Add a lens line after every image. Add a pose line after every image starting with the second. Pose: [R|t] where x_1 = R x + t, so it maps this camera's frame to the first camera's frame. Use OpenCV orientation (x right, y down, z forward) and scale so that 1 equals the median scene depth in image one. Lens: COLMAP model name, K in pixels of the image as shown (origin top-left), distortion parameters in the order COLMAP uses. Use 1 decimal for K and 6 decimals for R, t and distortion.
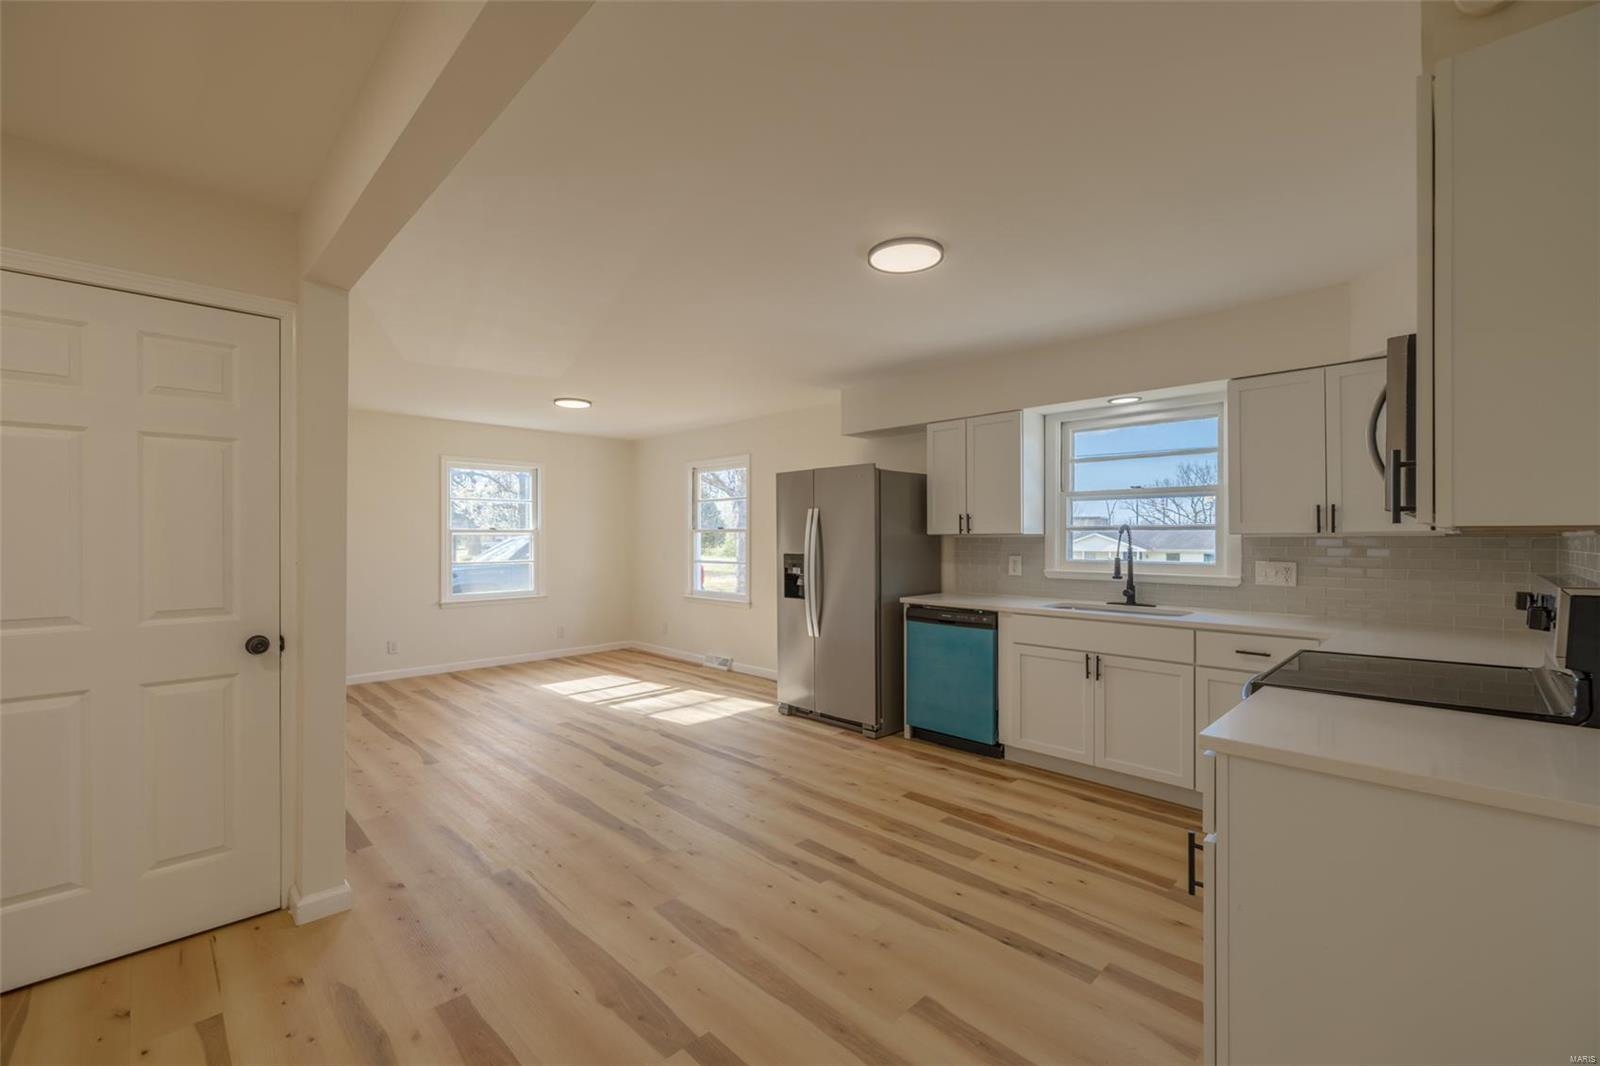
lens RADIAL K [[664.4, 0, 787.3], [0, 664.4, 538.6], [0, 0, 1]] dist [-0.000910, -0.000183]
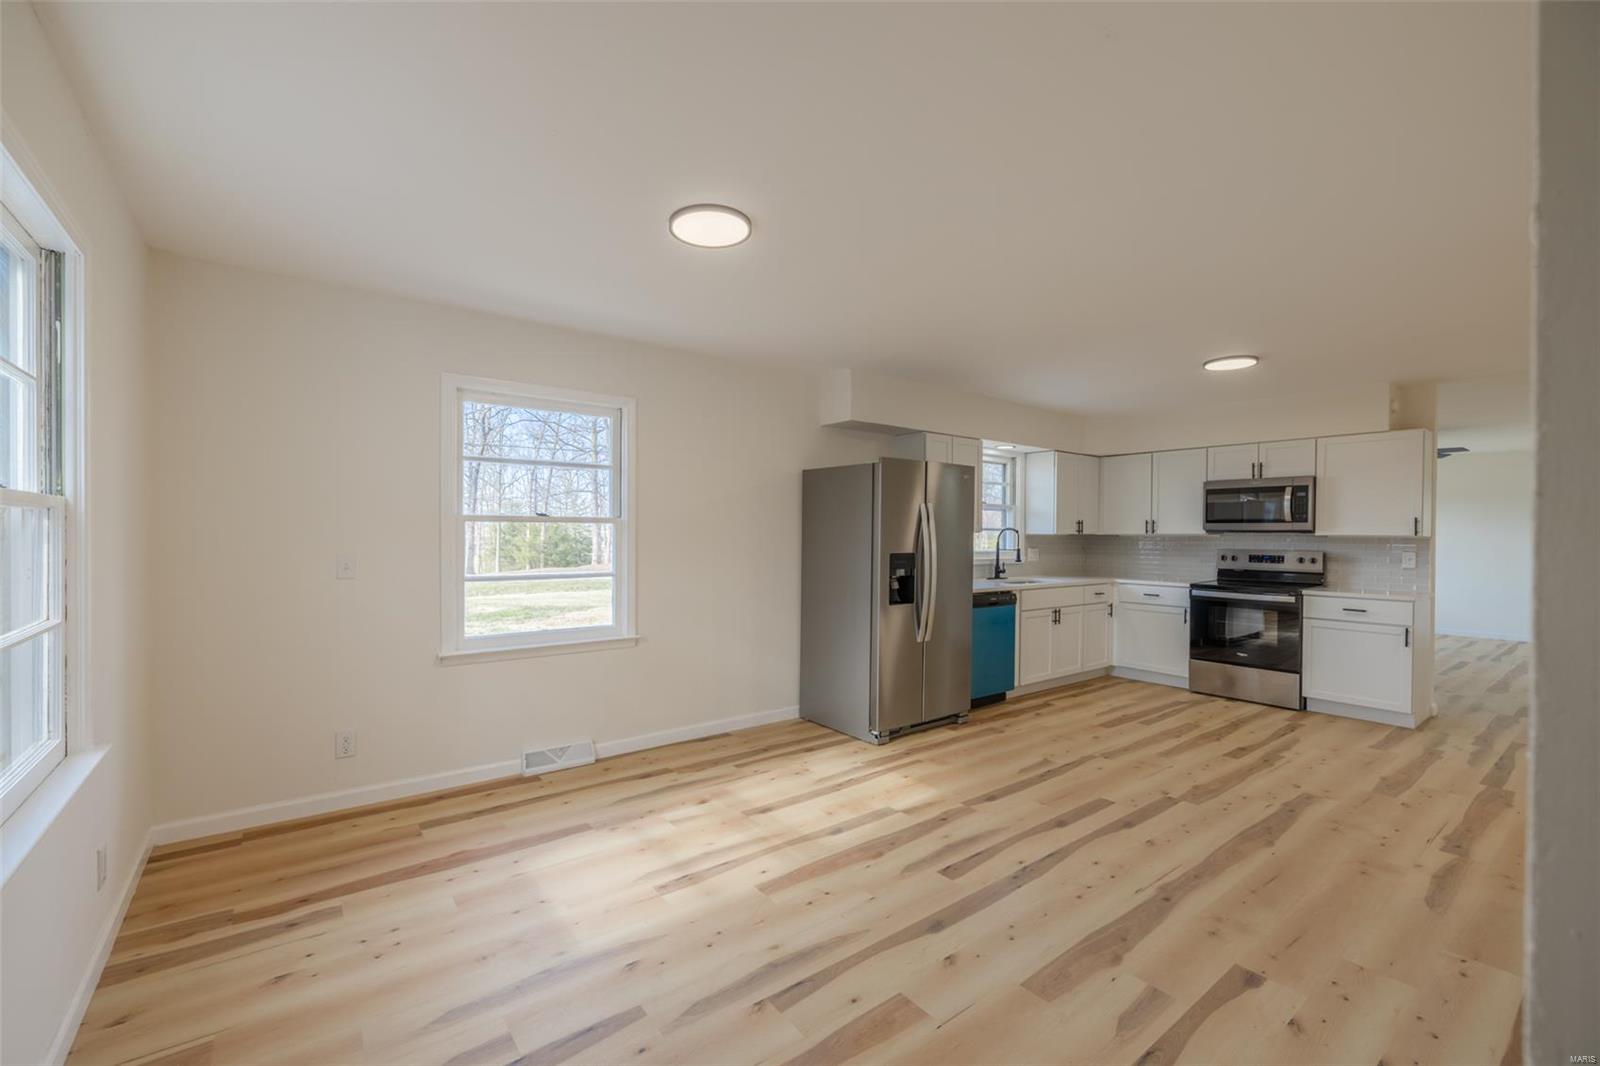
lens RADIAL K [[664.4, 0, 787.3], [0, 664.4, 538.6], [0, 0, 1]] dist [-0.000910, -0.000183]
pose [[0.130769, -0.006604, 0.991391, -1.055462], [-0.006508, 0.999951, 0.007520, -0.002402], [-0.991391, -0.007435, 0.130720, 1.248852]]
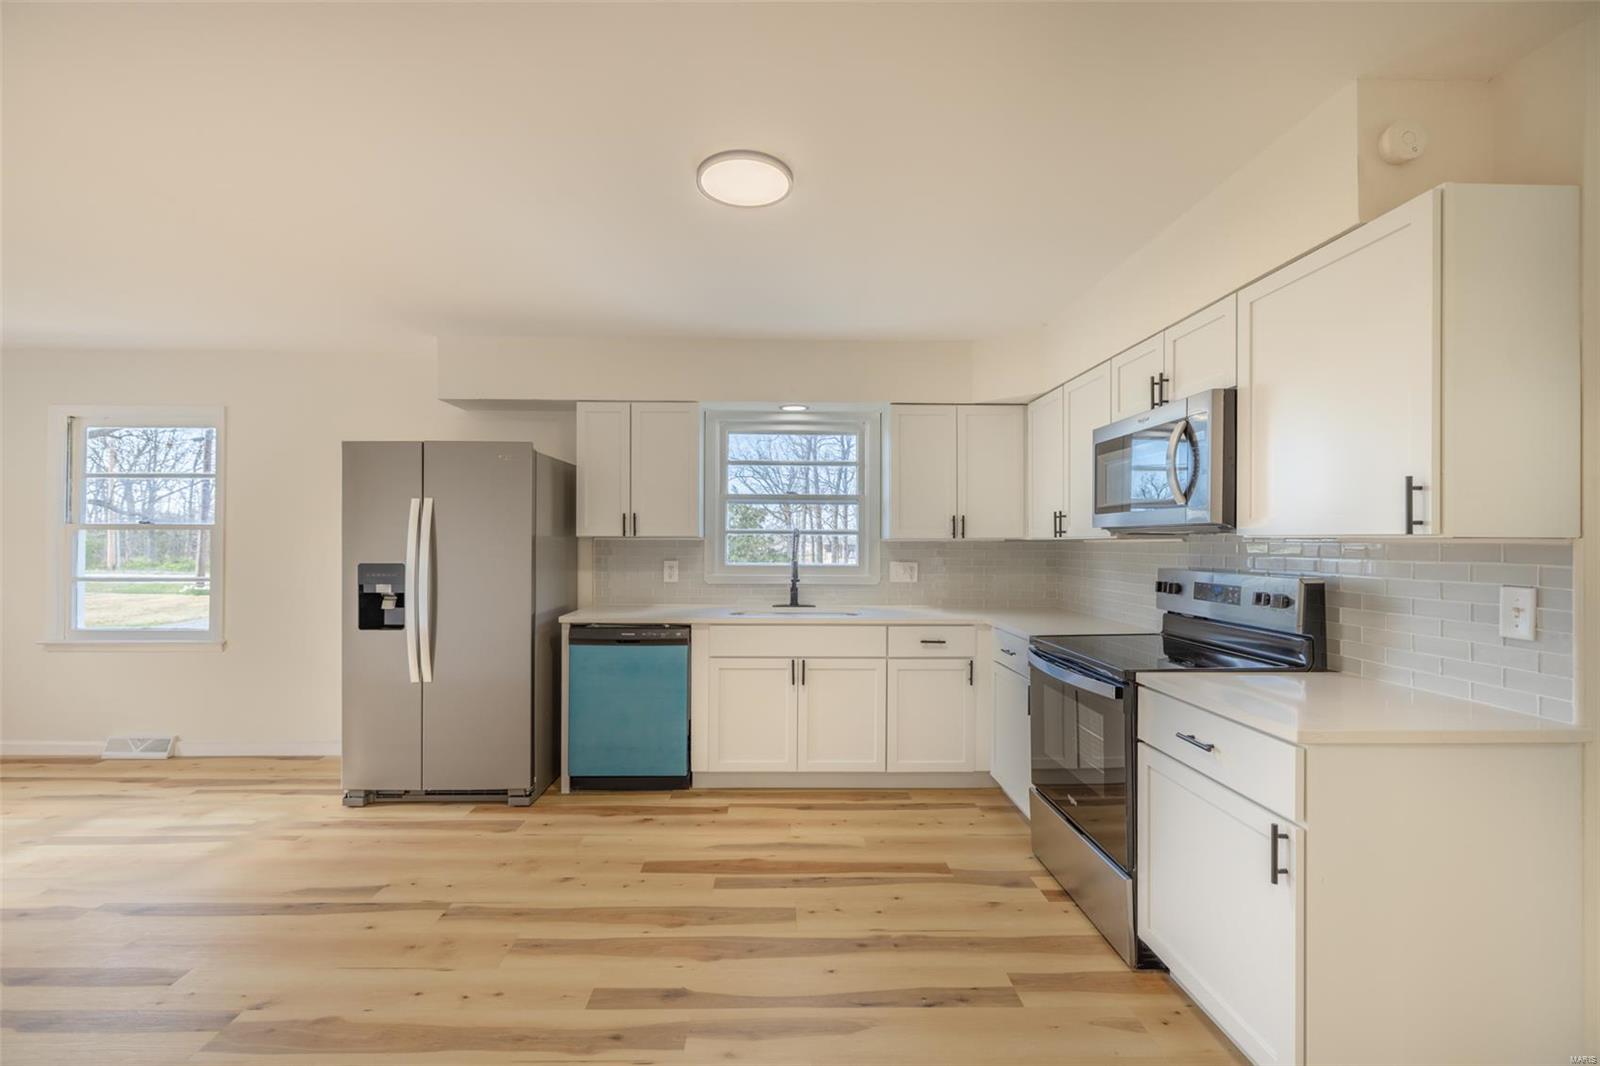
lens RADIAL K [[664.4, 0, 787.3], [0, 664.4, 538.6], [0, 0, 1]] dist [-0.000910, -0.000183]
pose [[0.687015, 0.006079, 0.726617, -0.235952], [-0.003736, 0.999981, -0.004834, -0.000767], [-0.726633, 0.000606, 0.687025, 0.287038]]
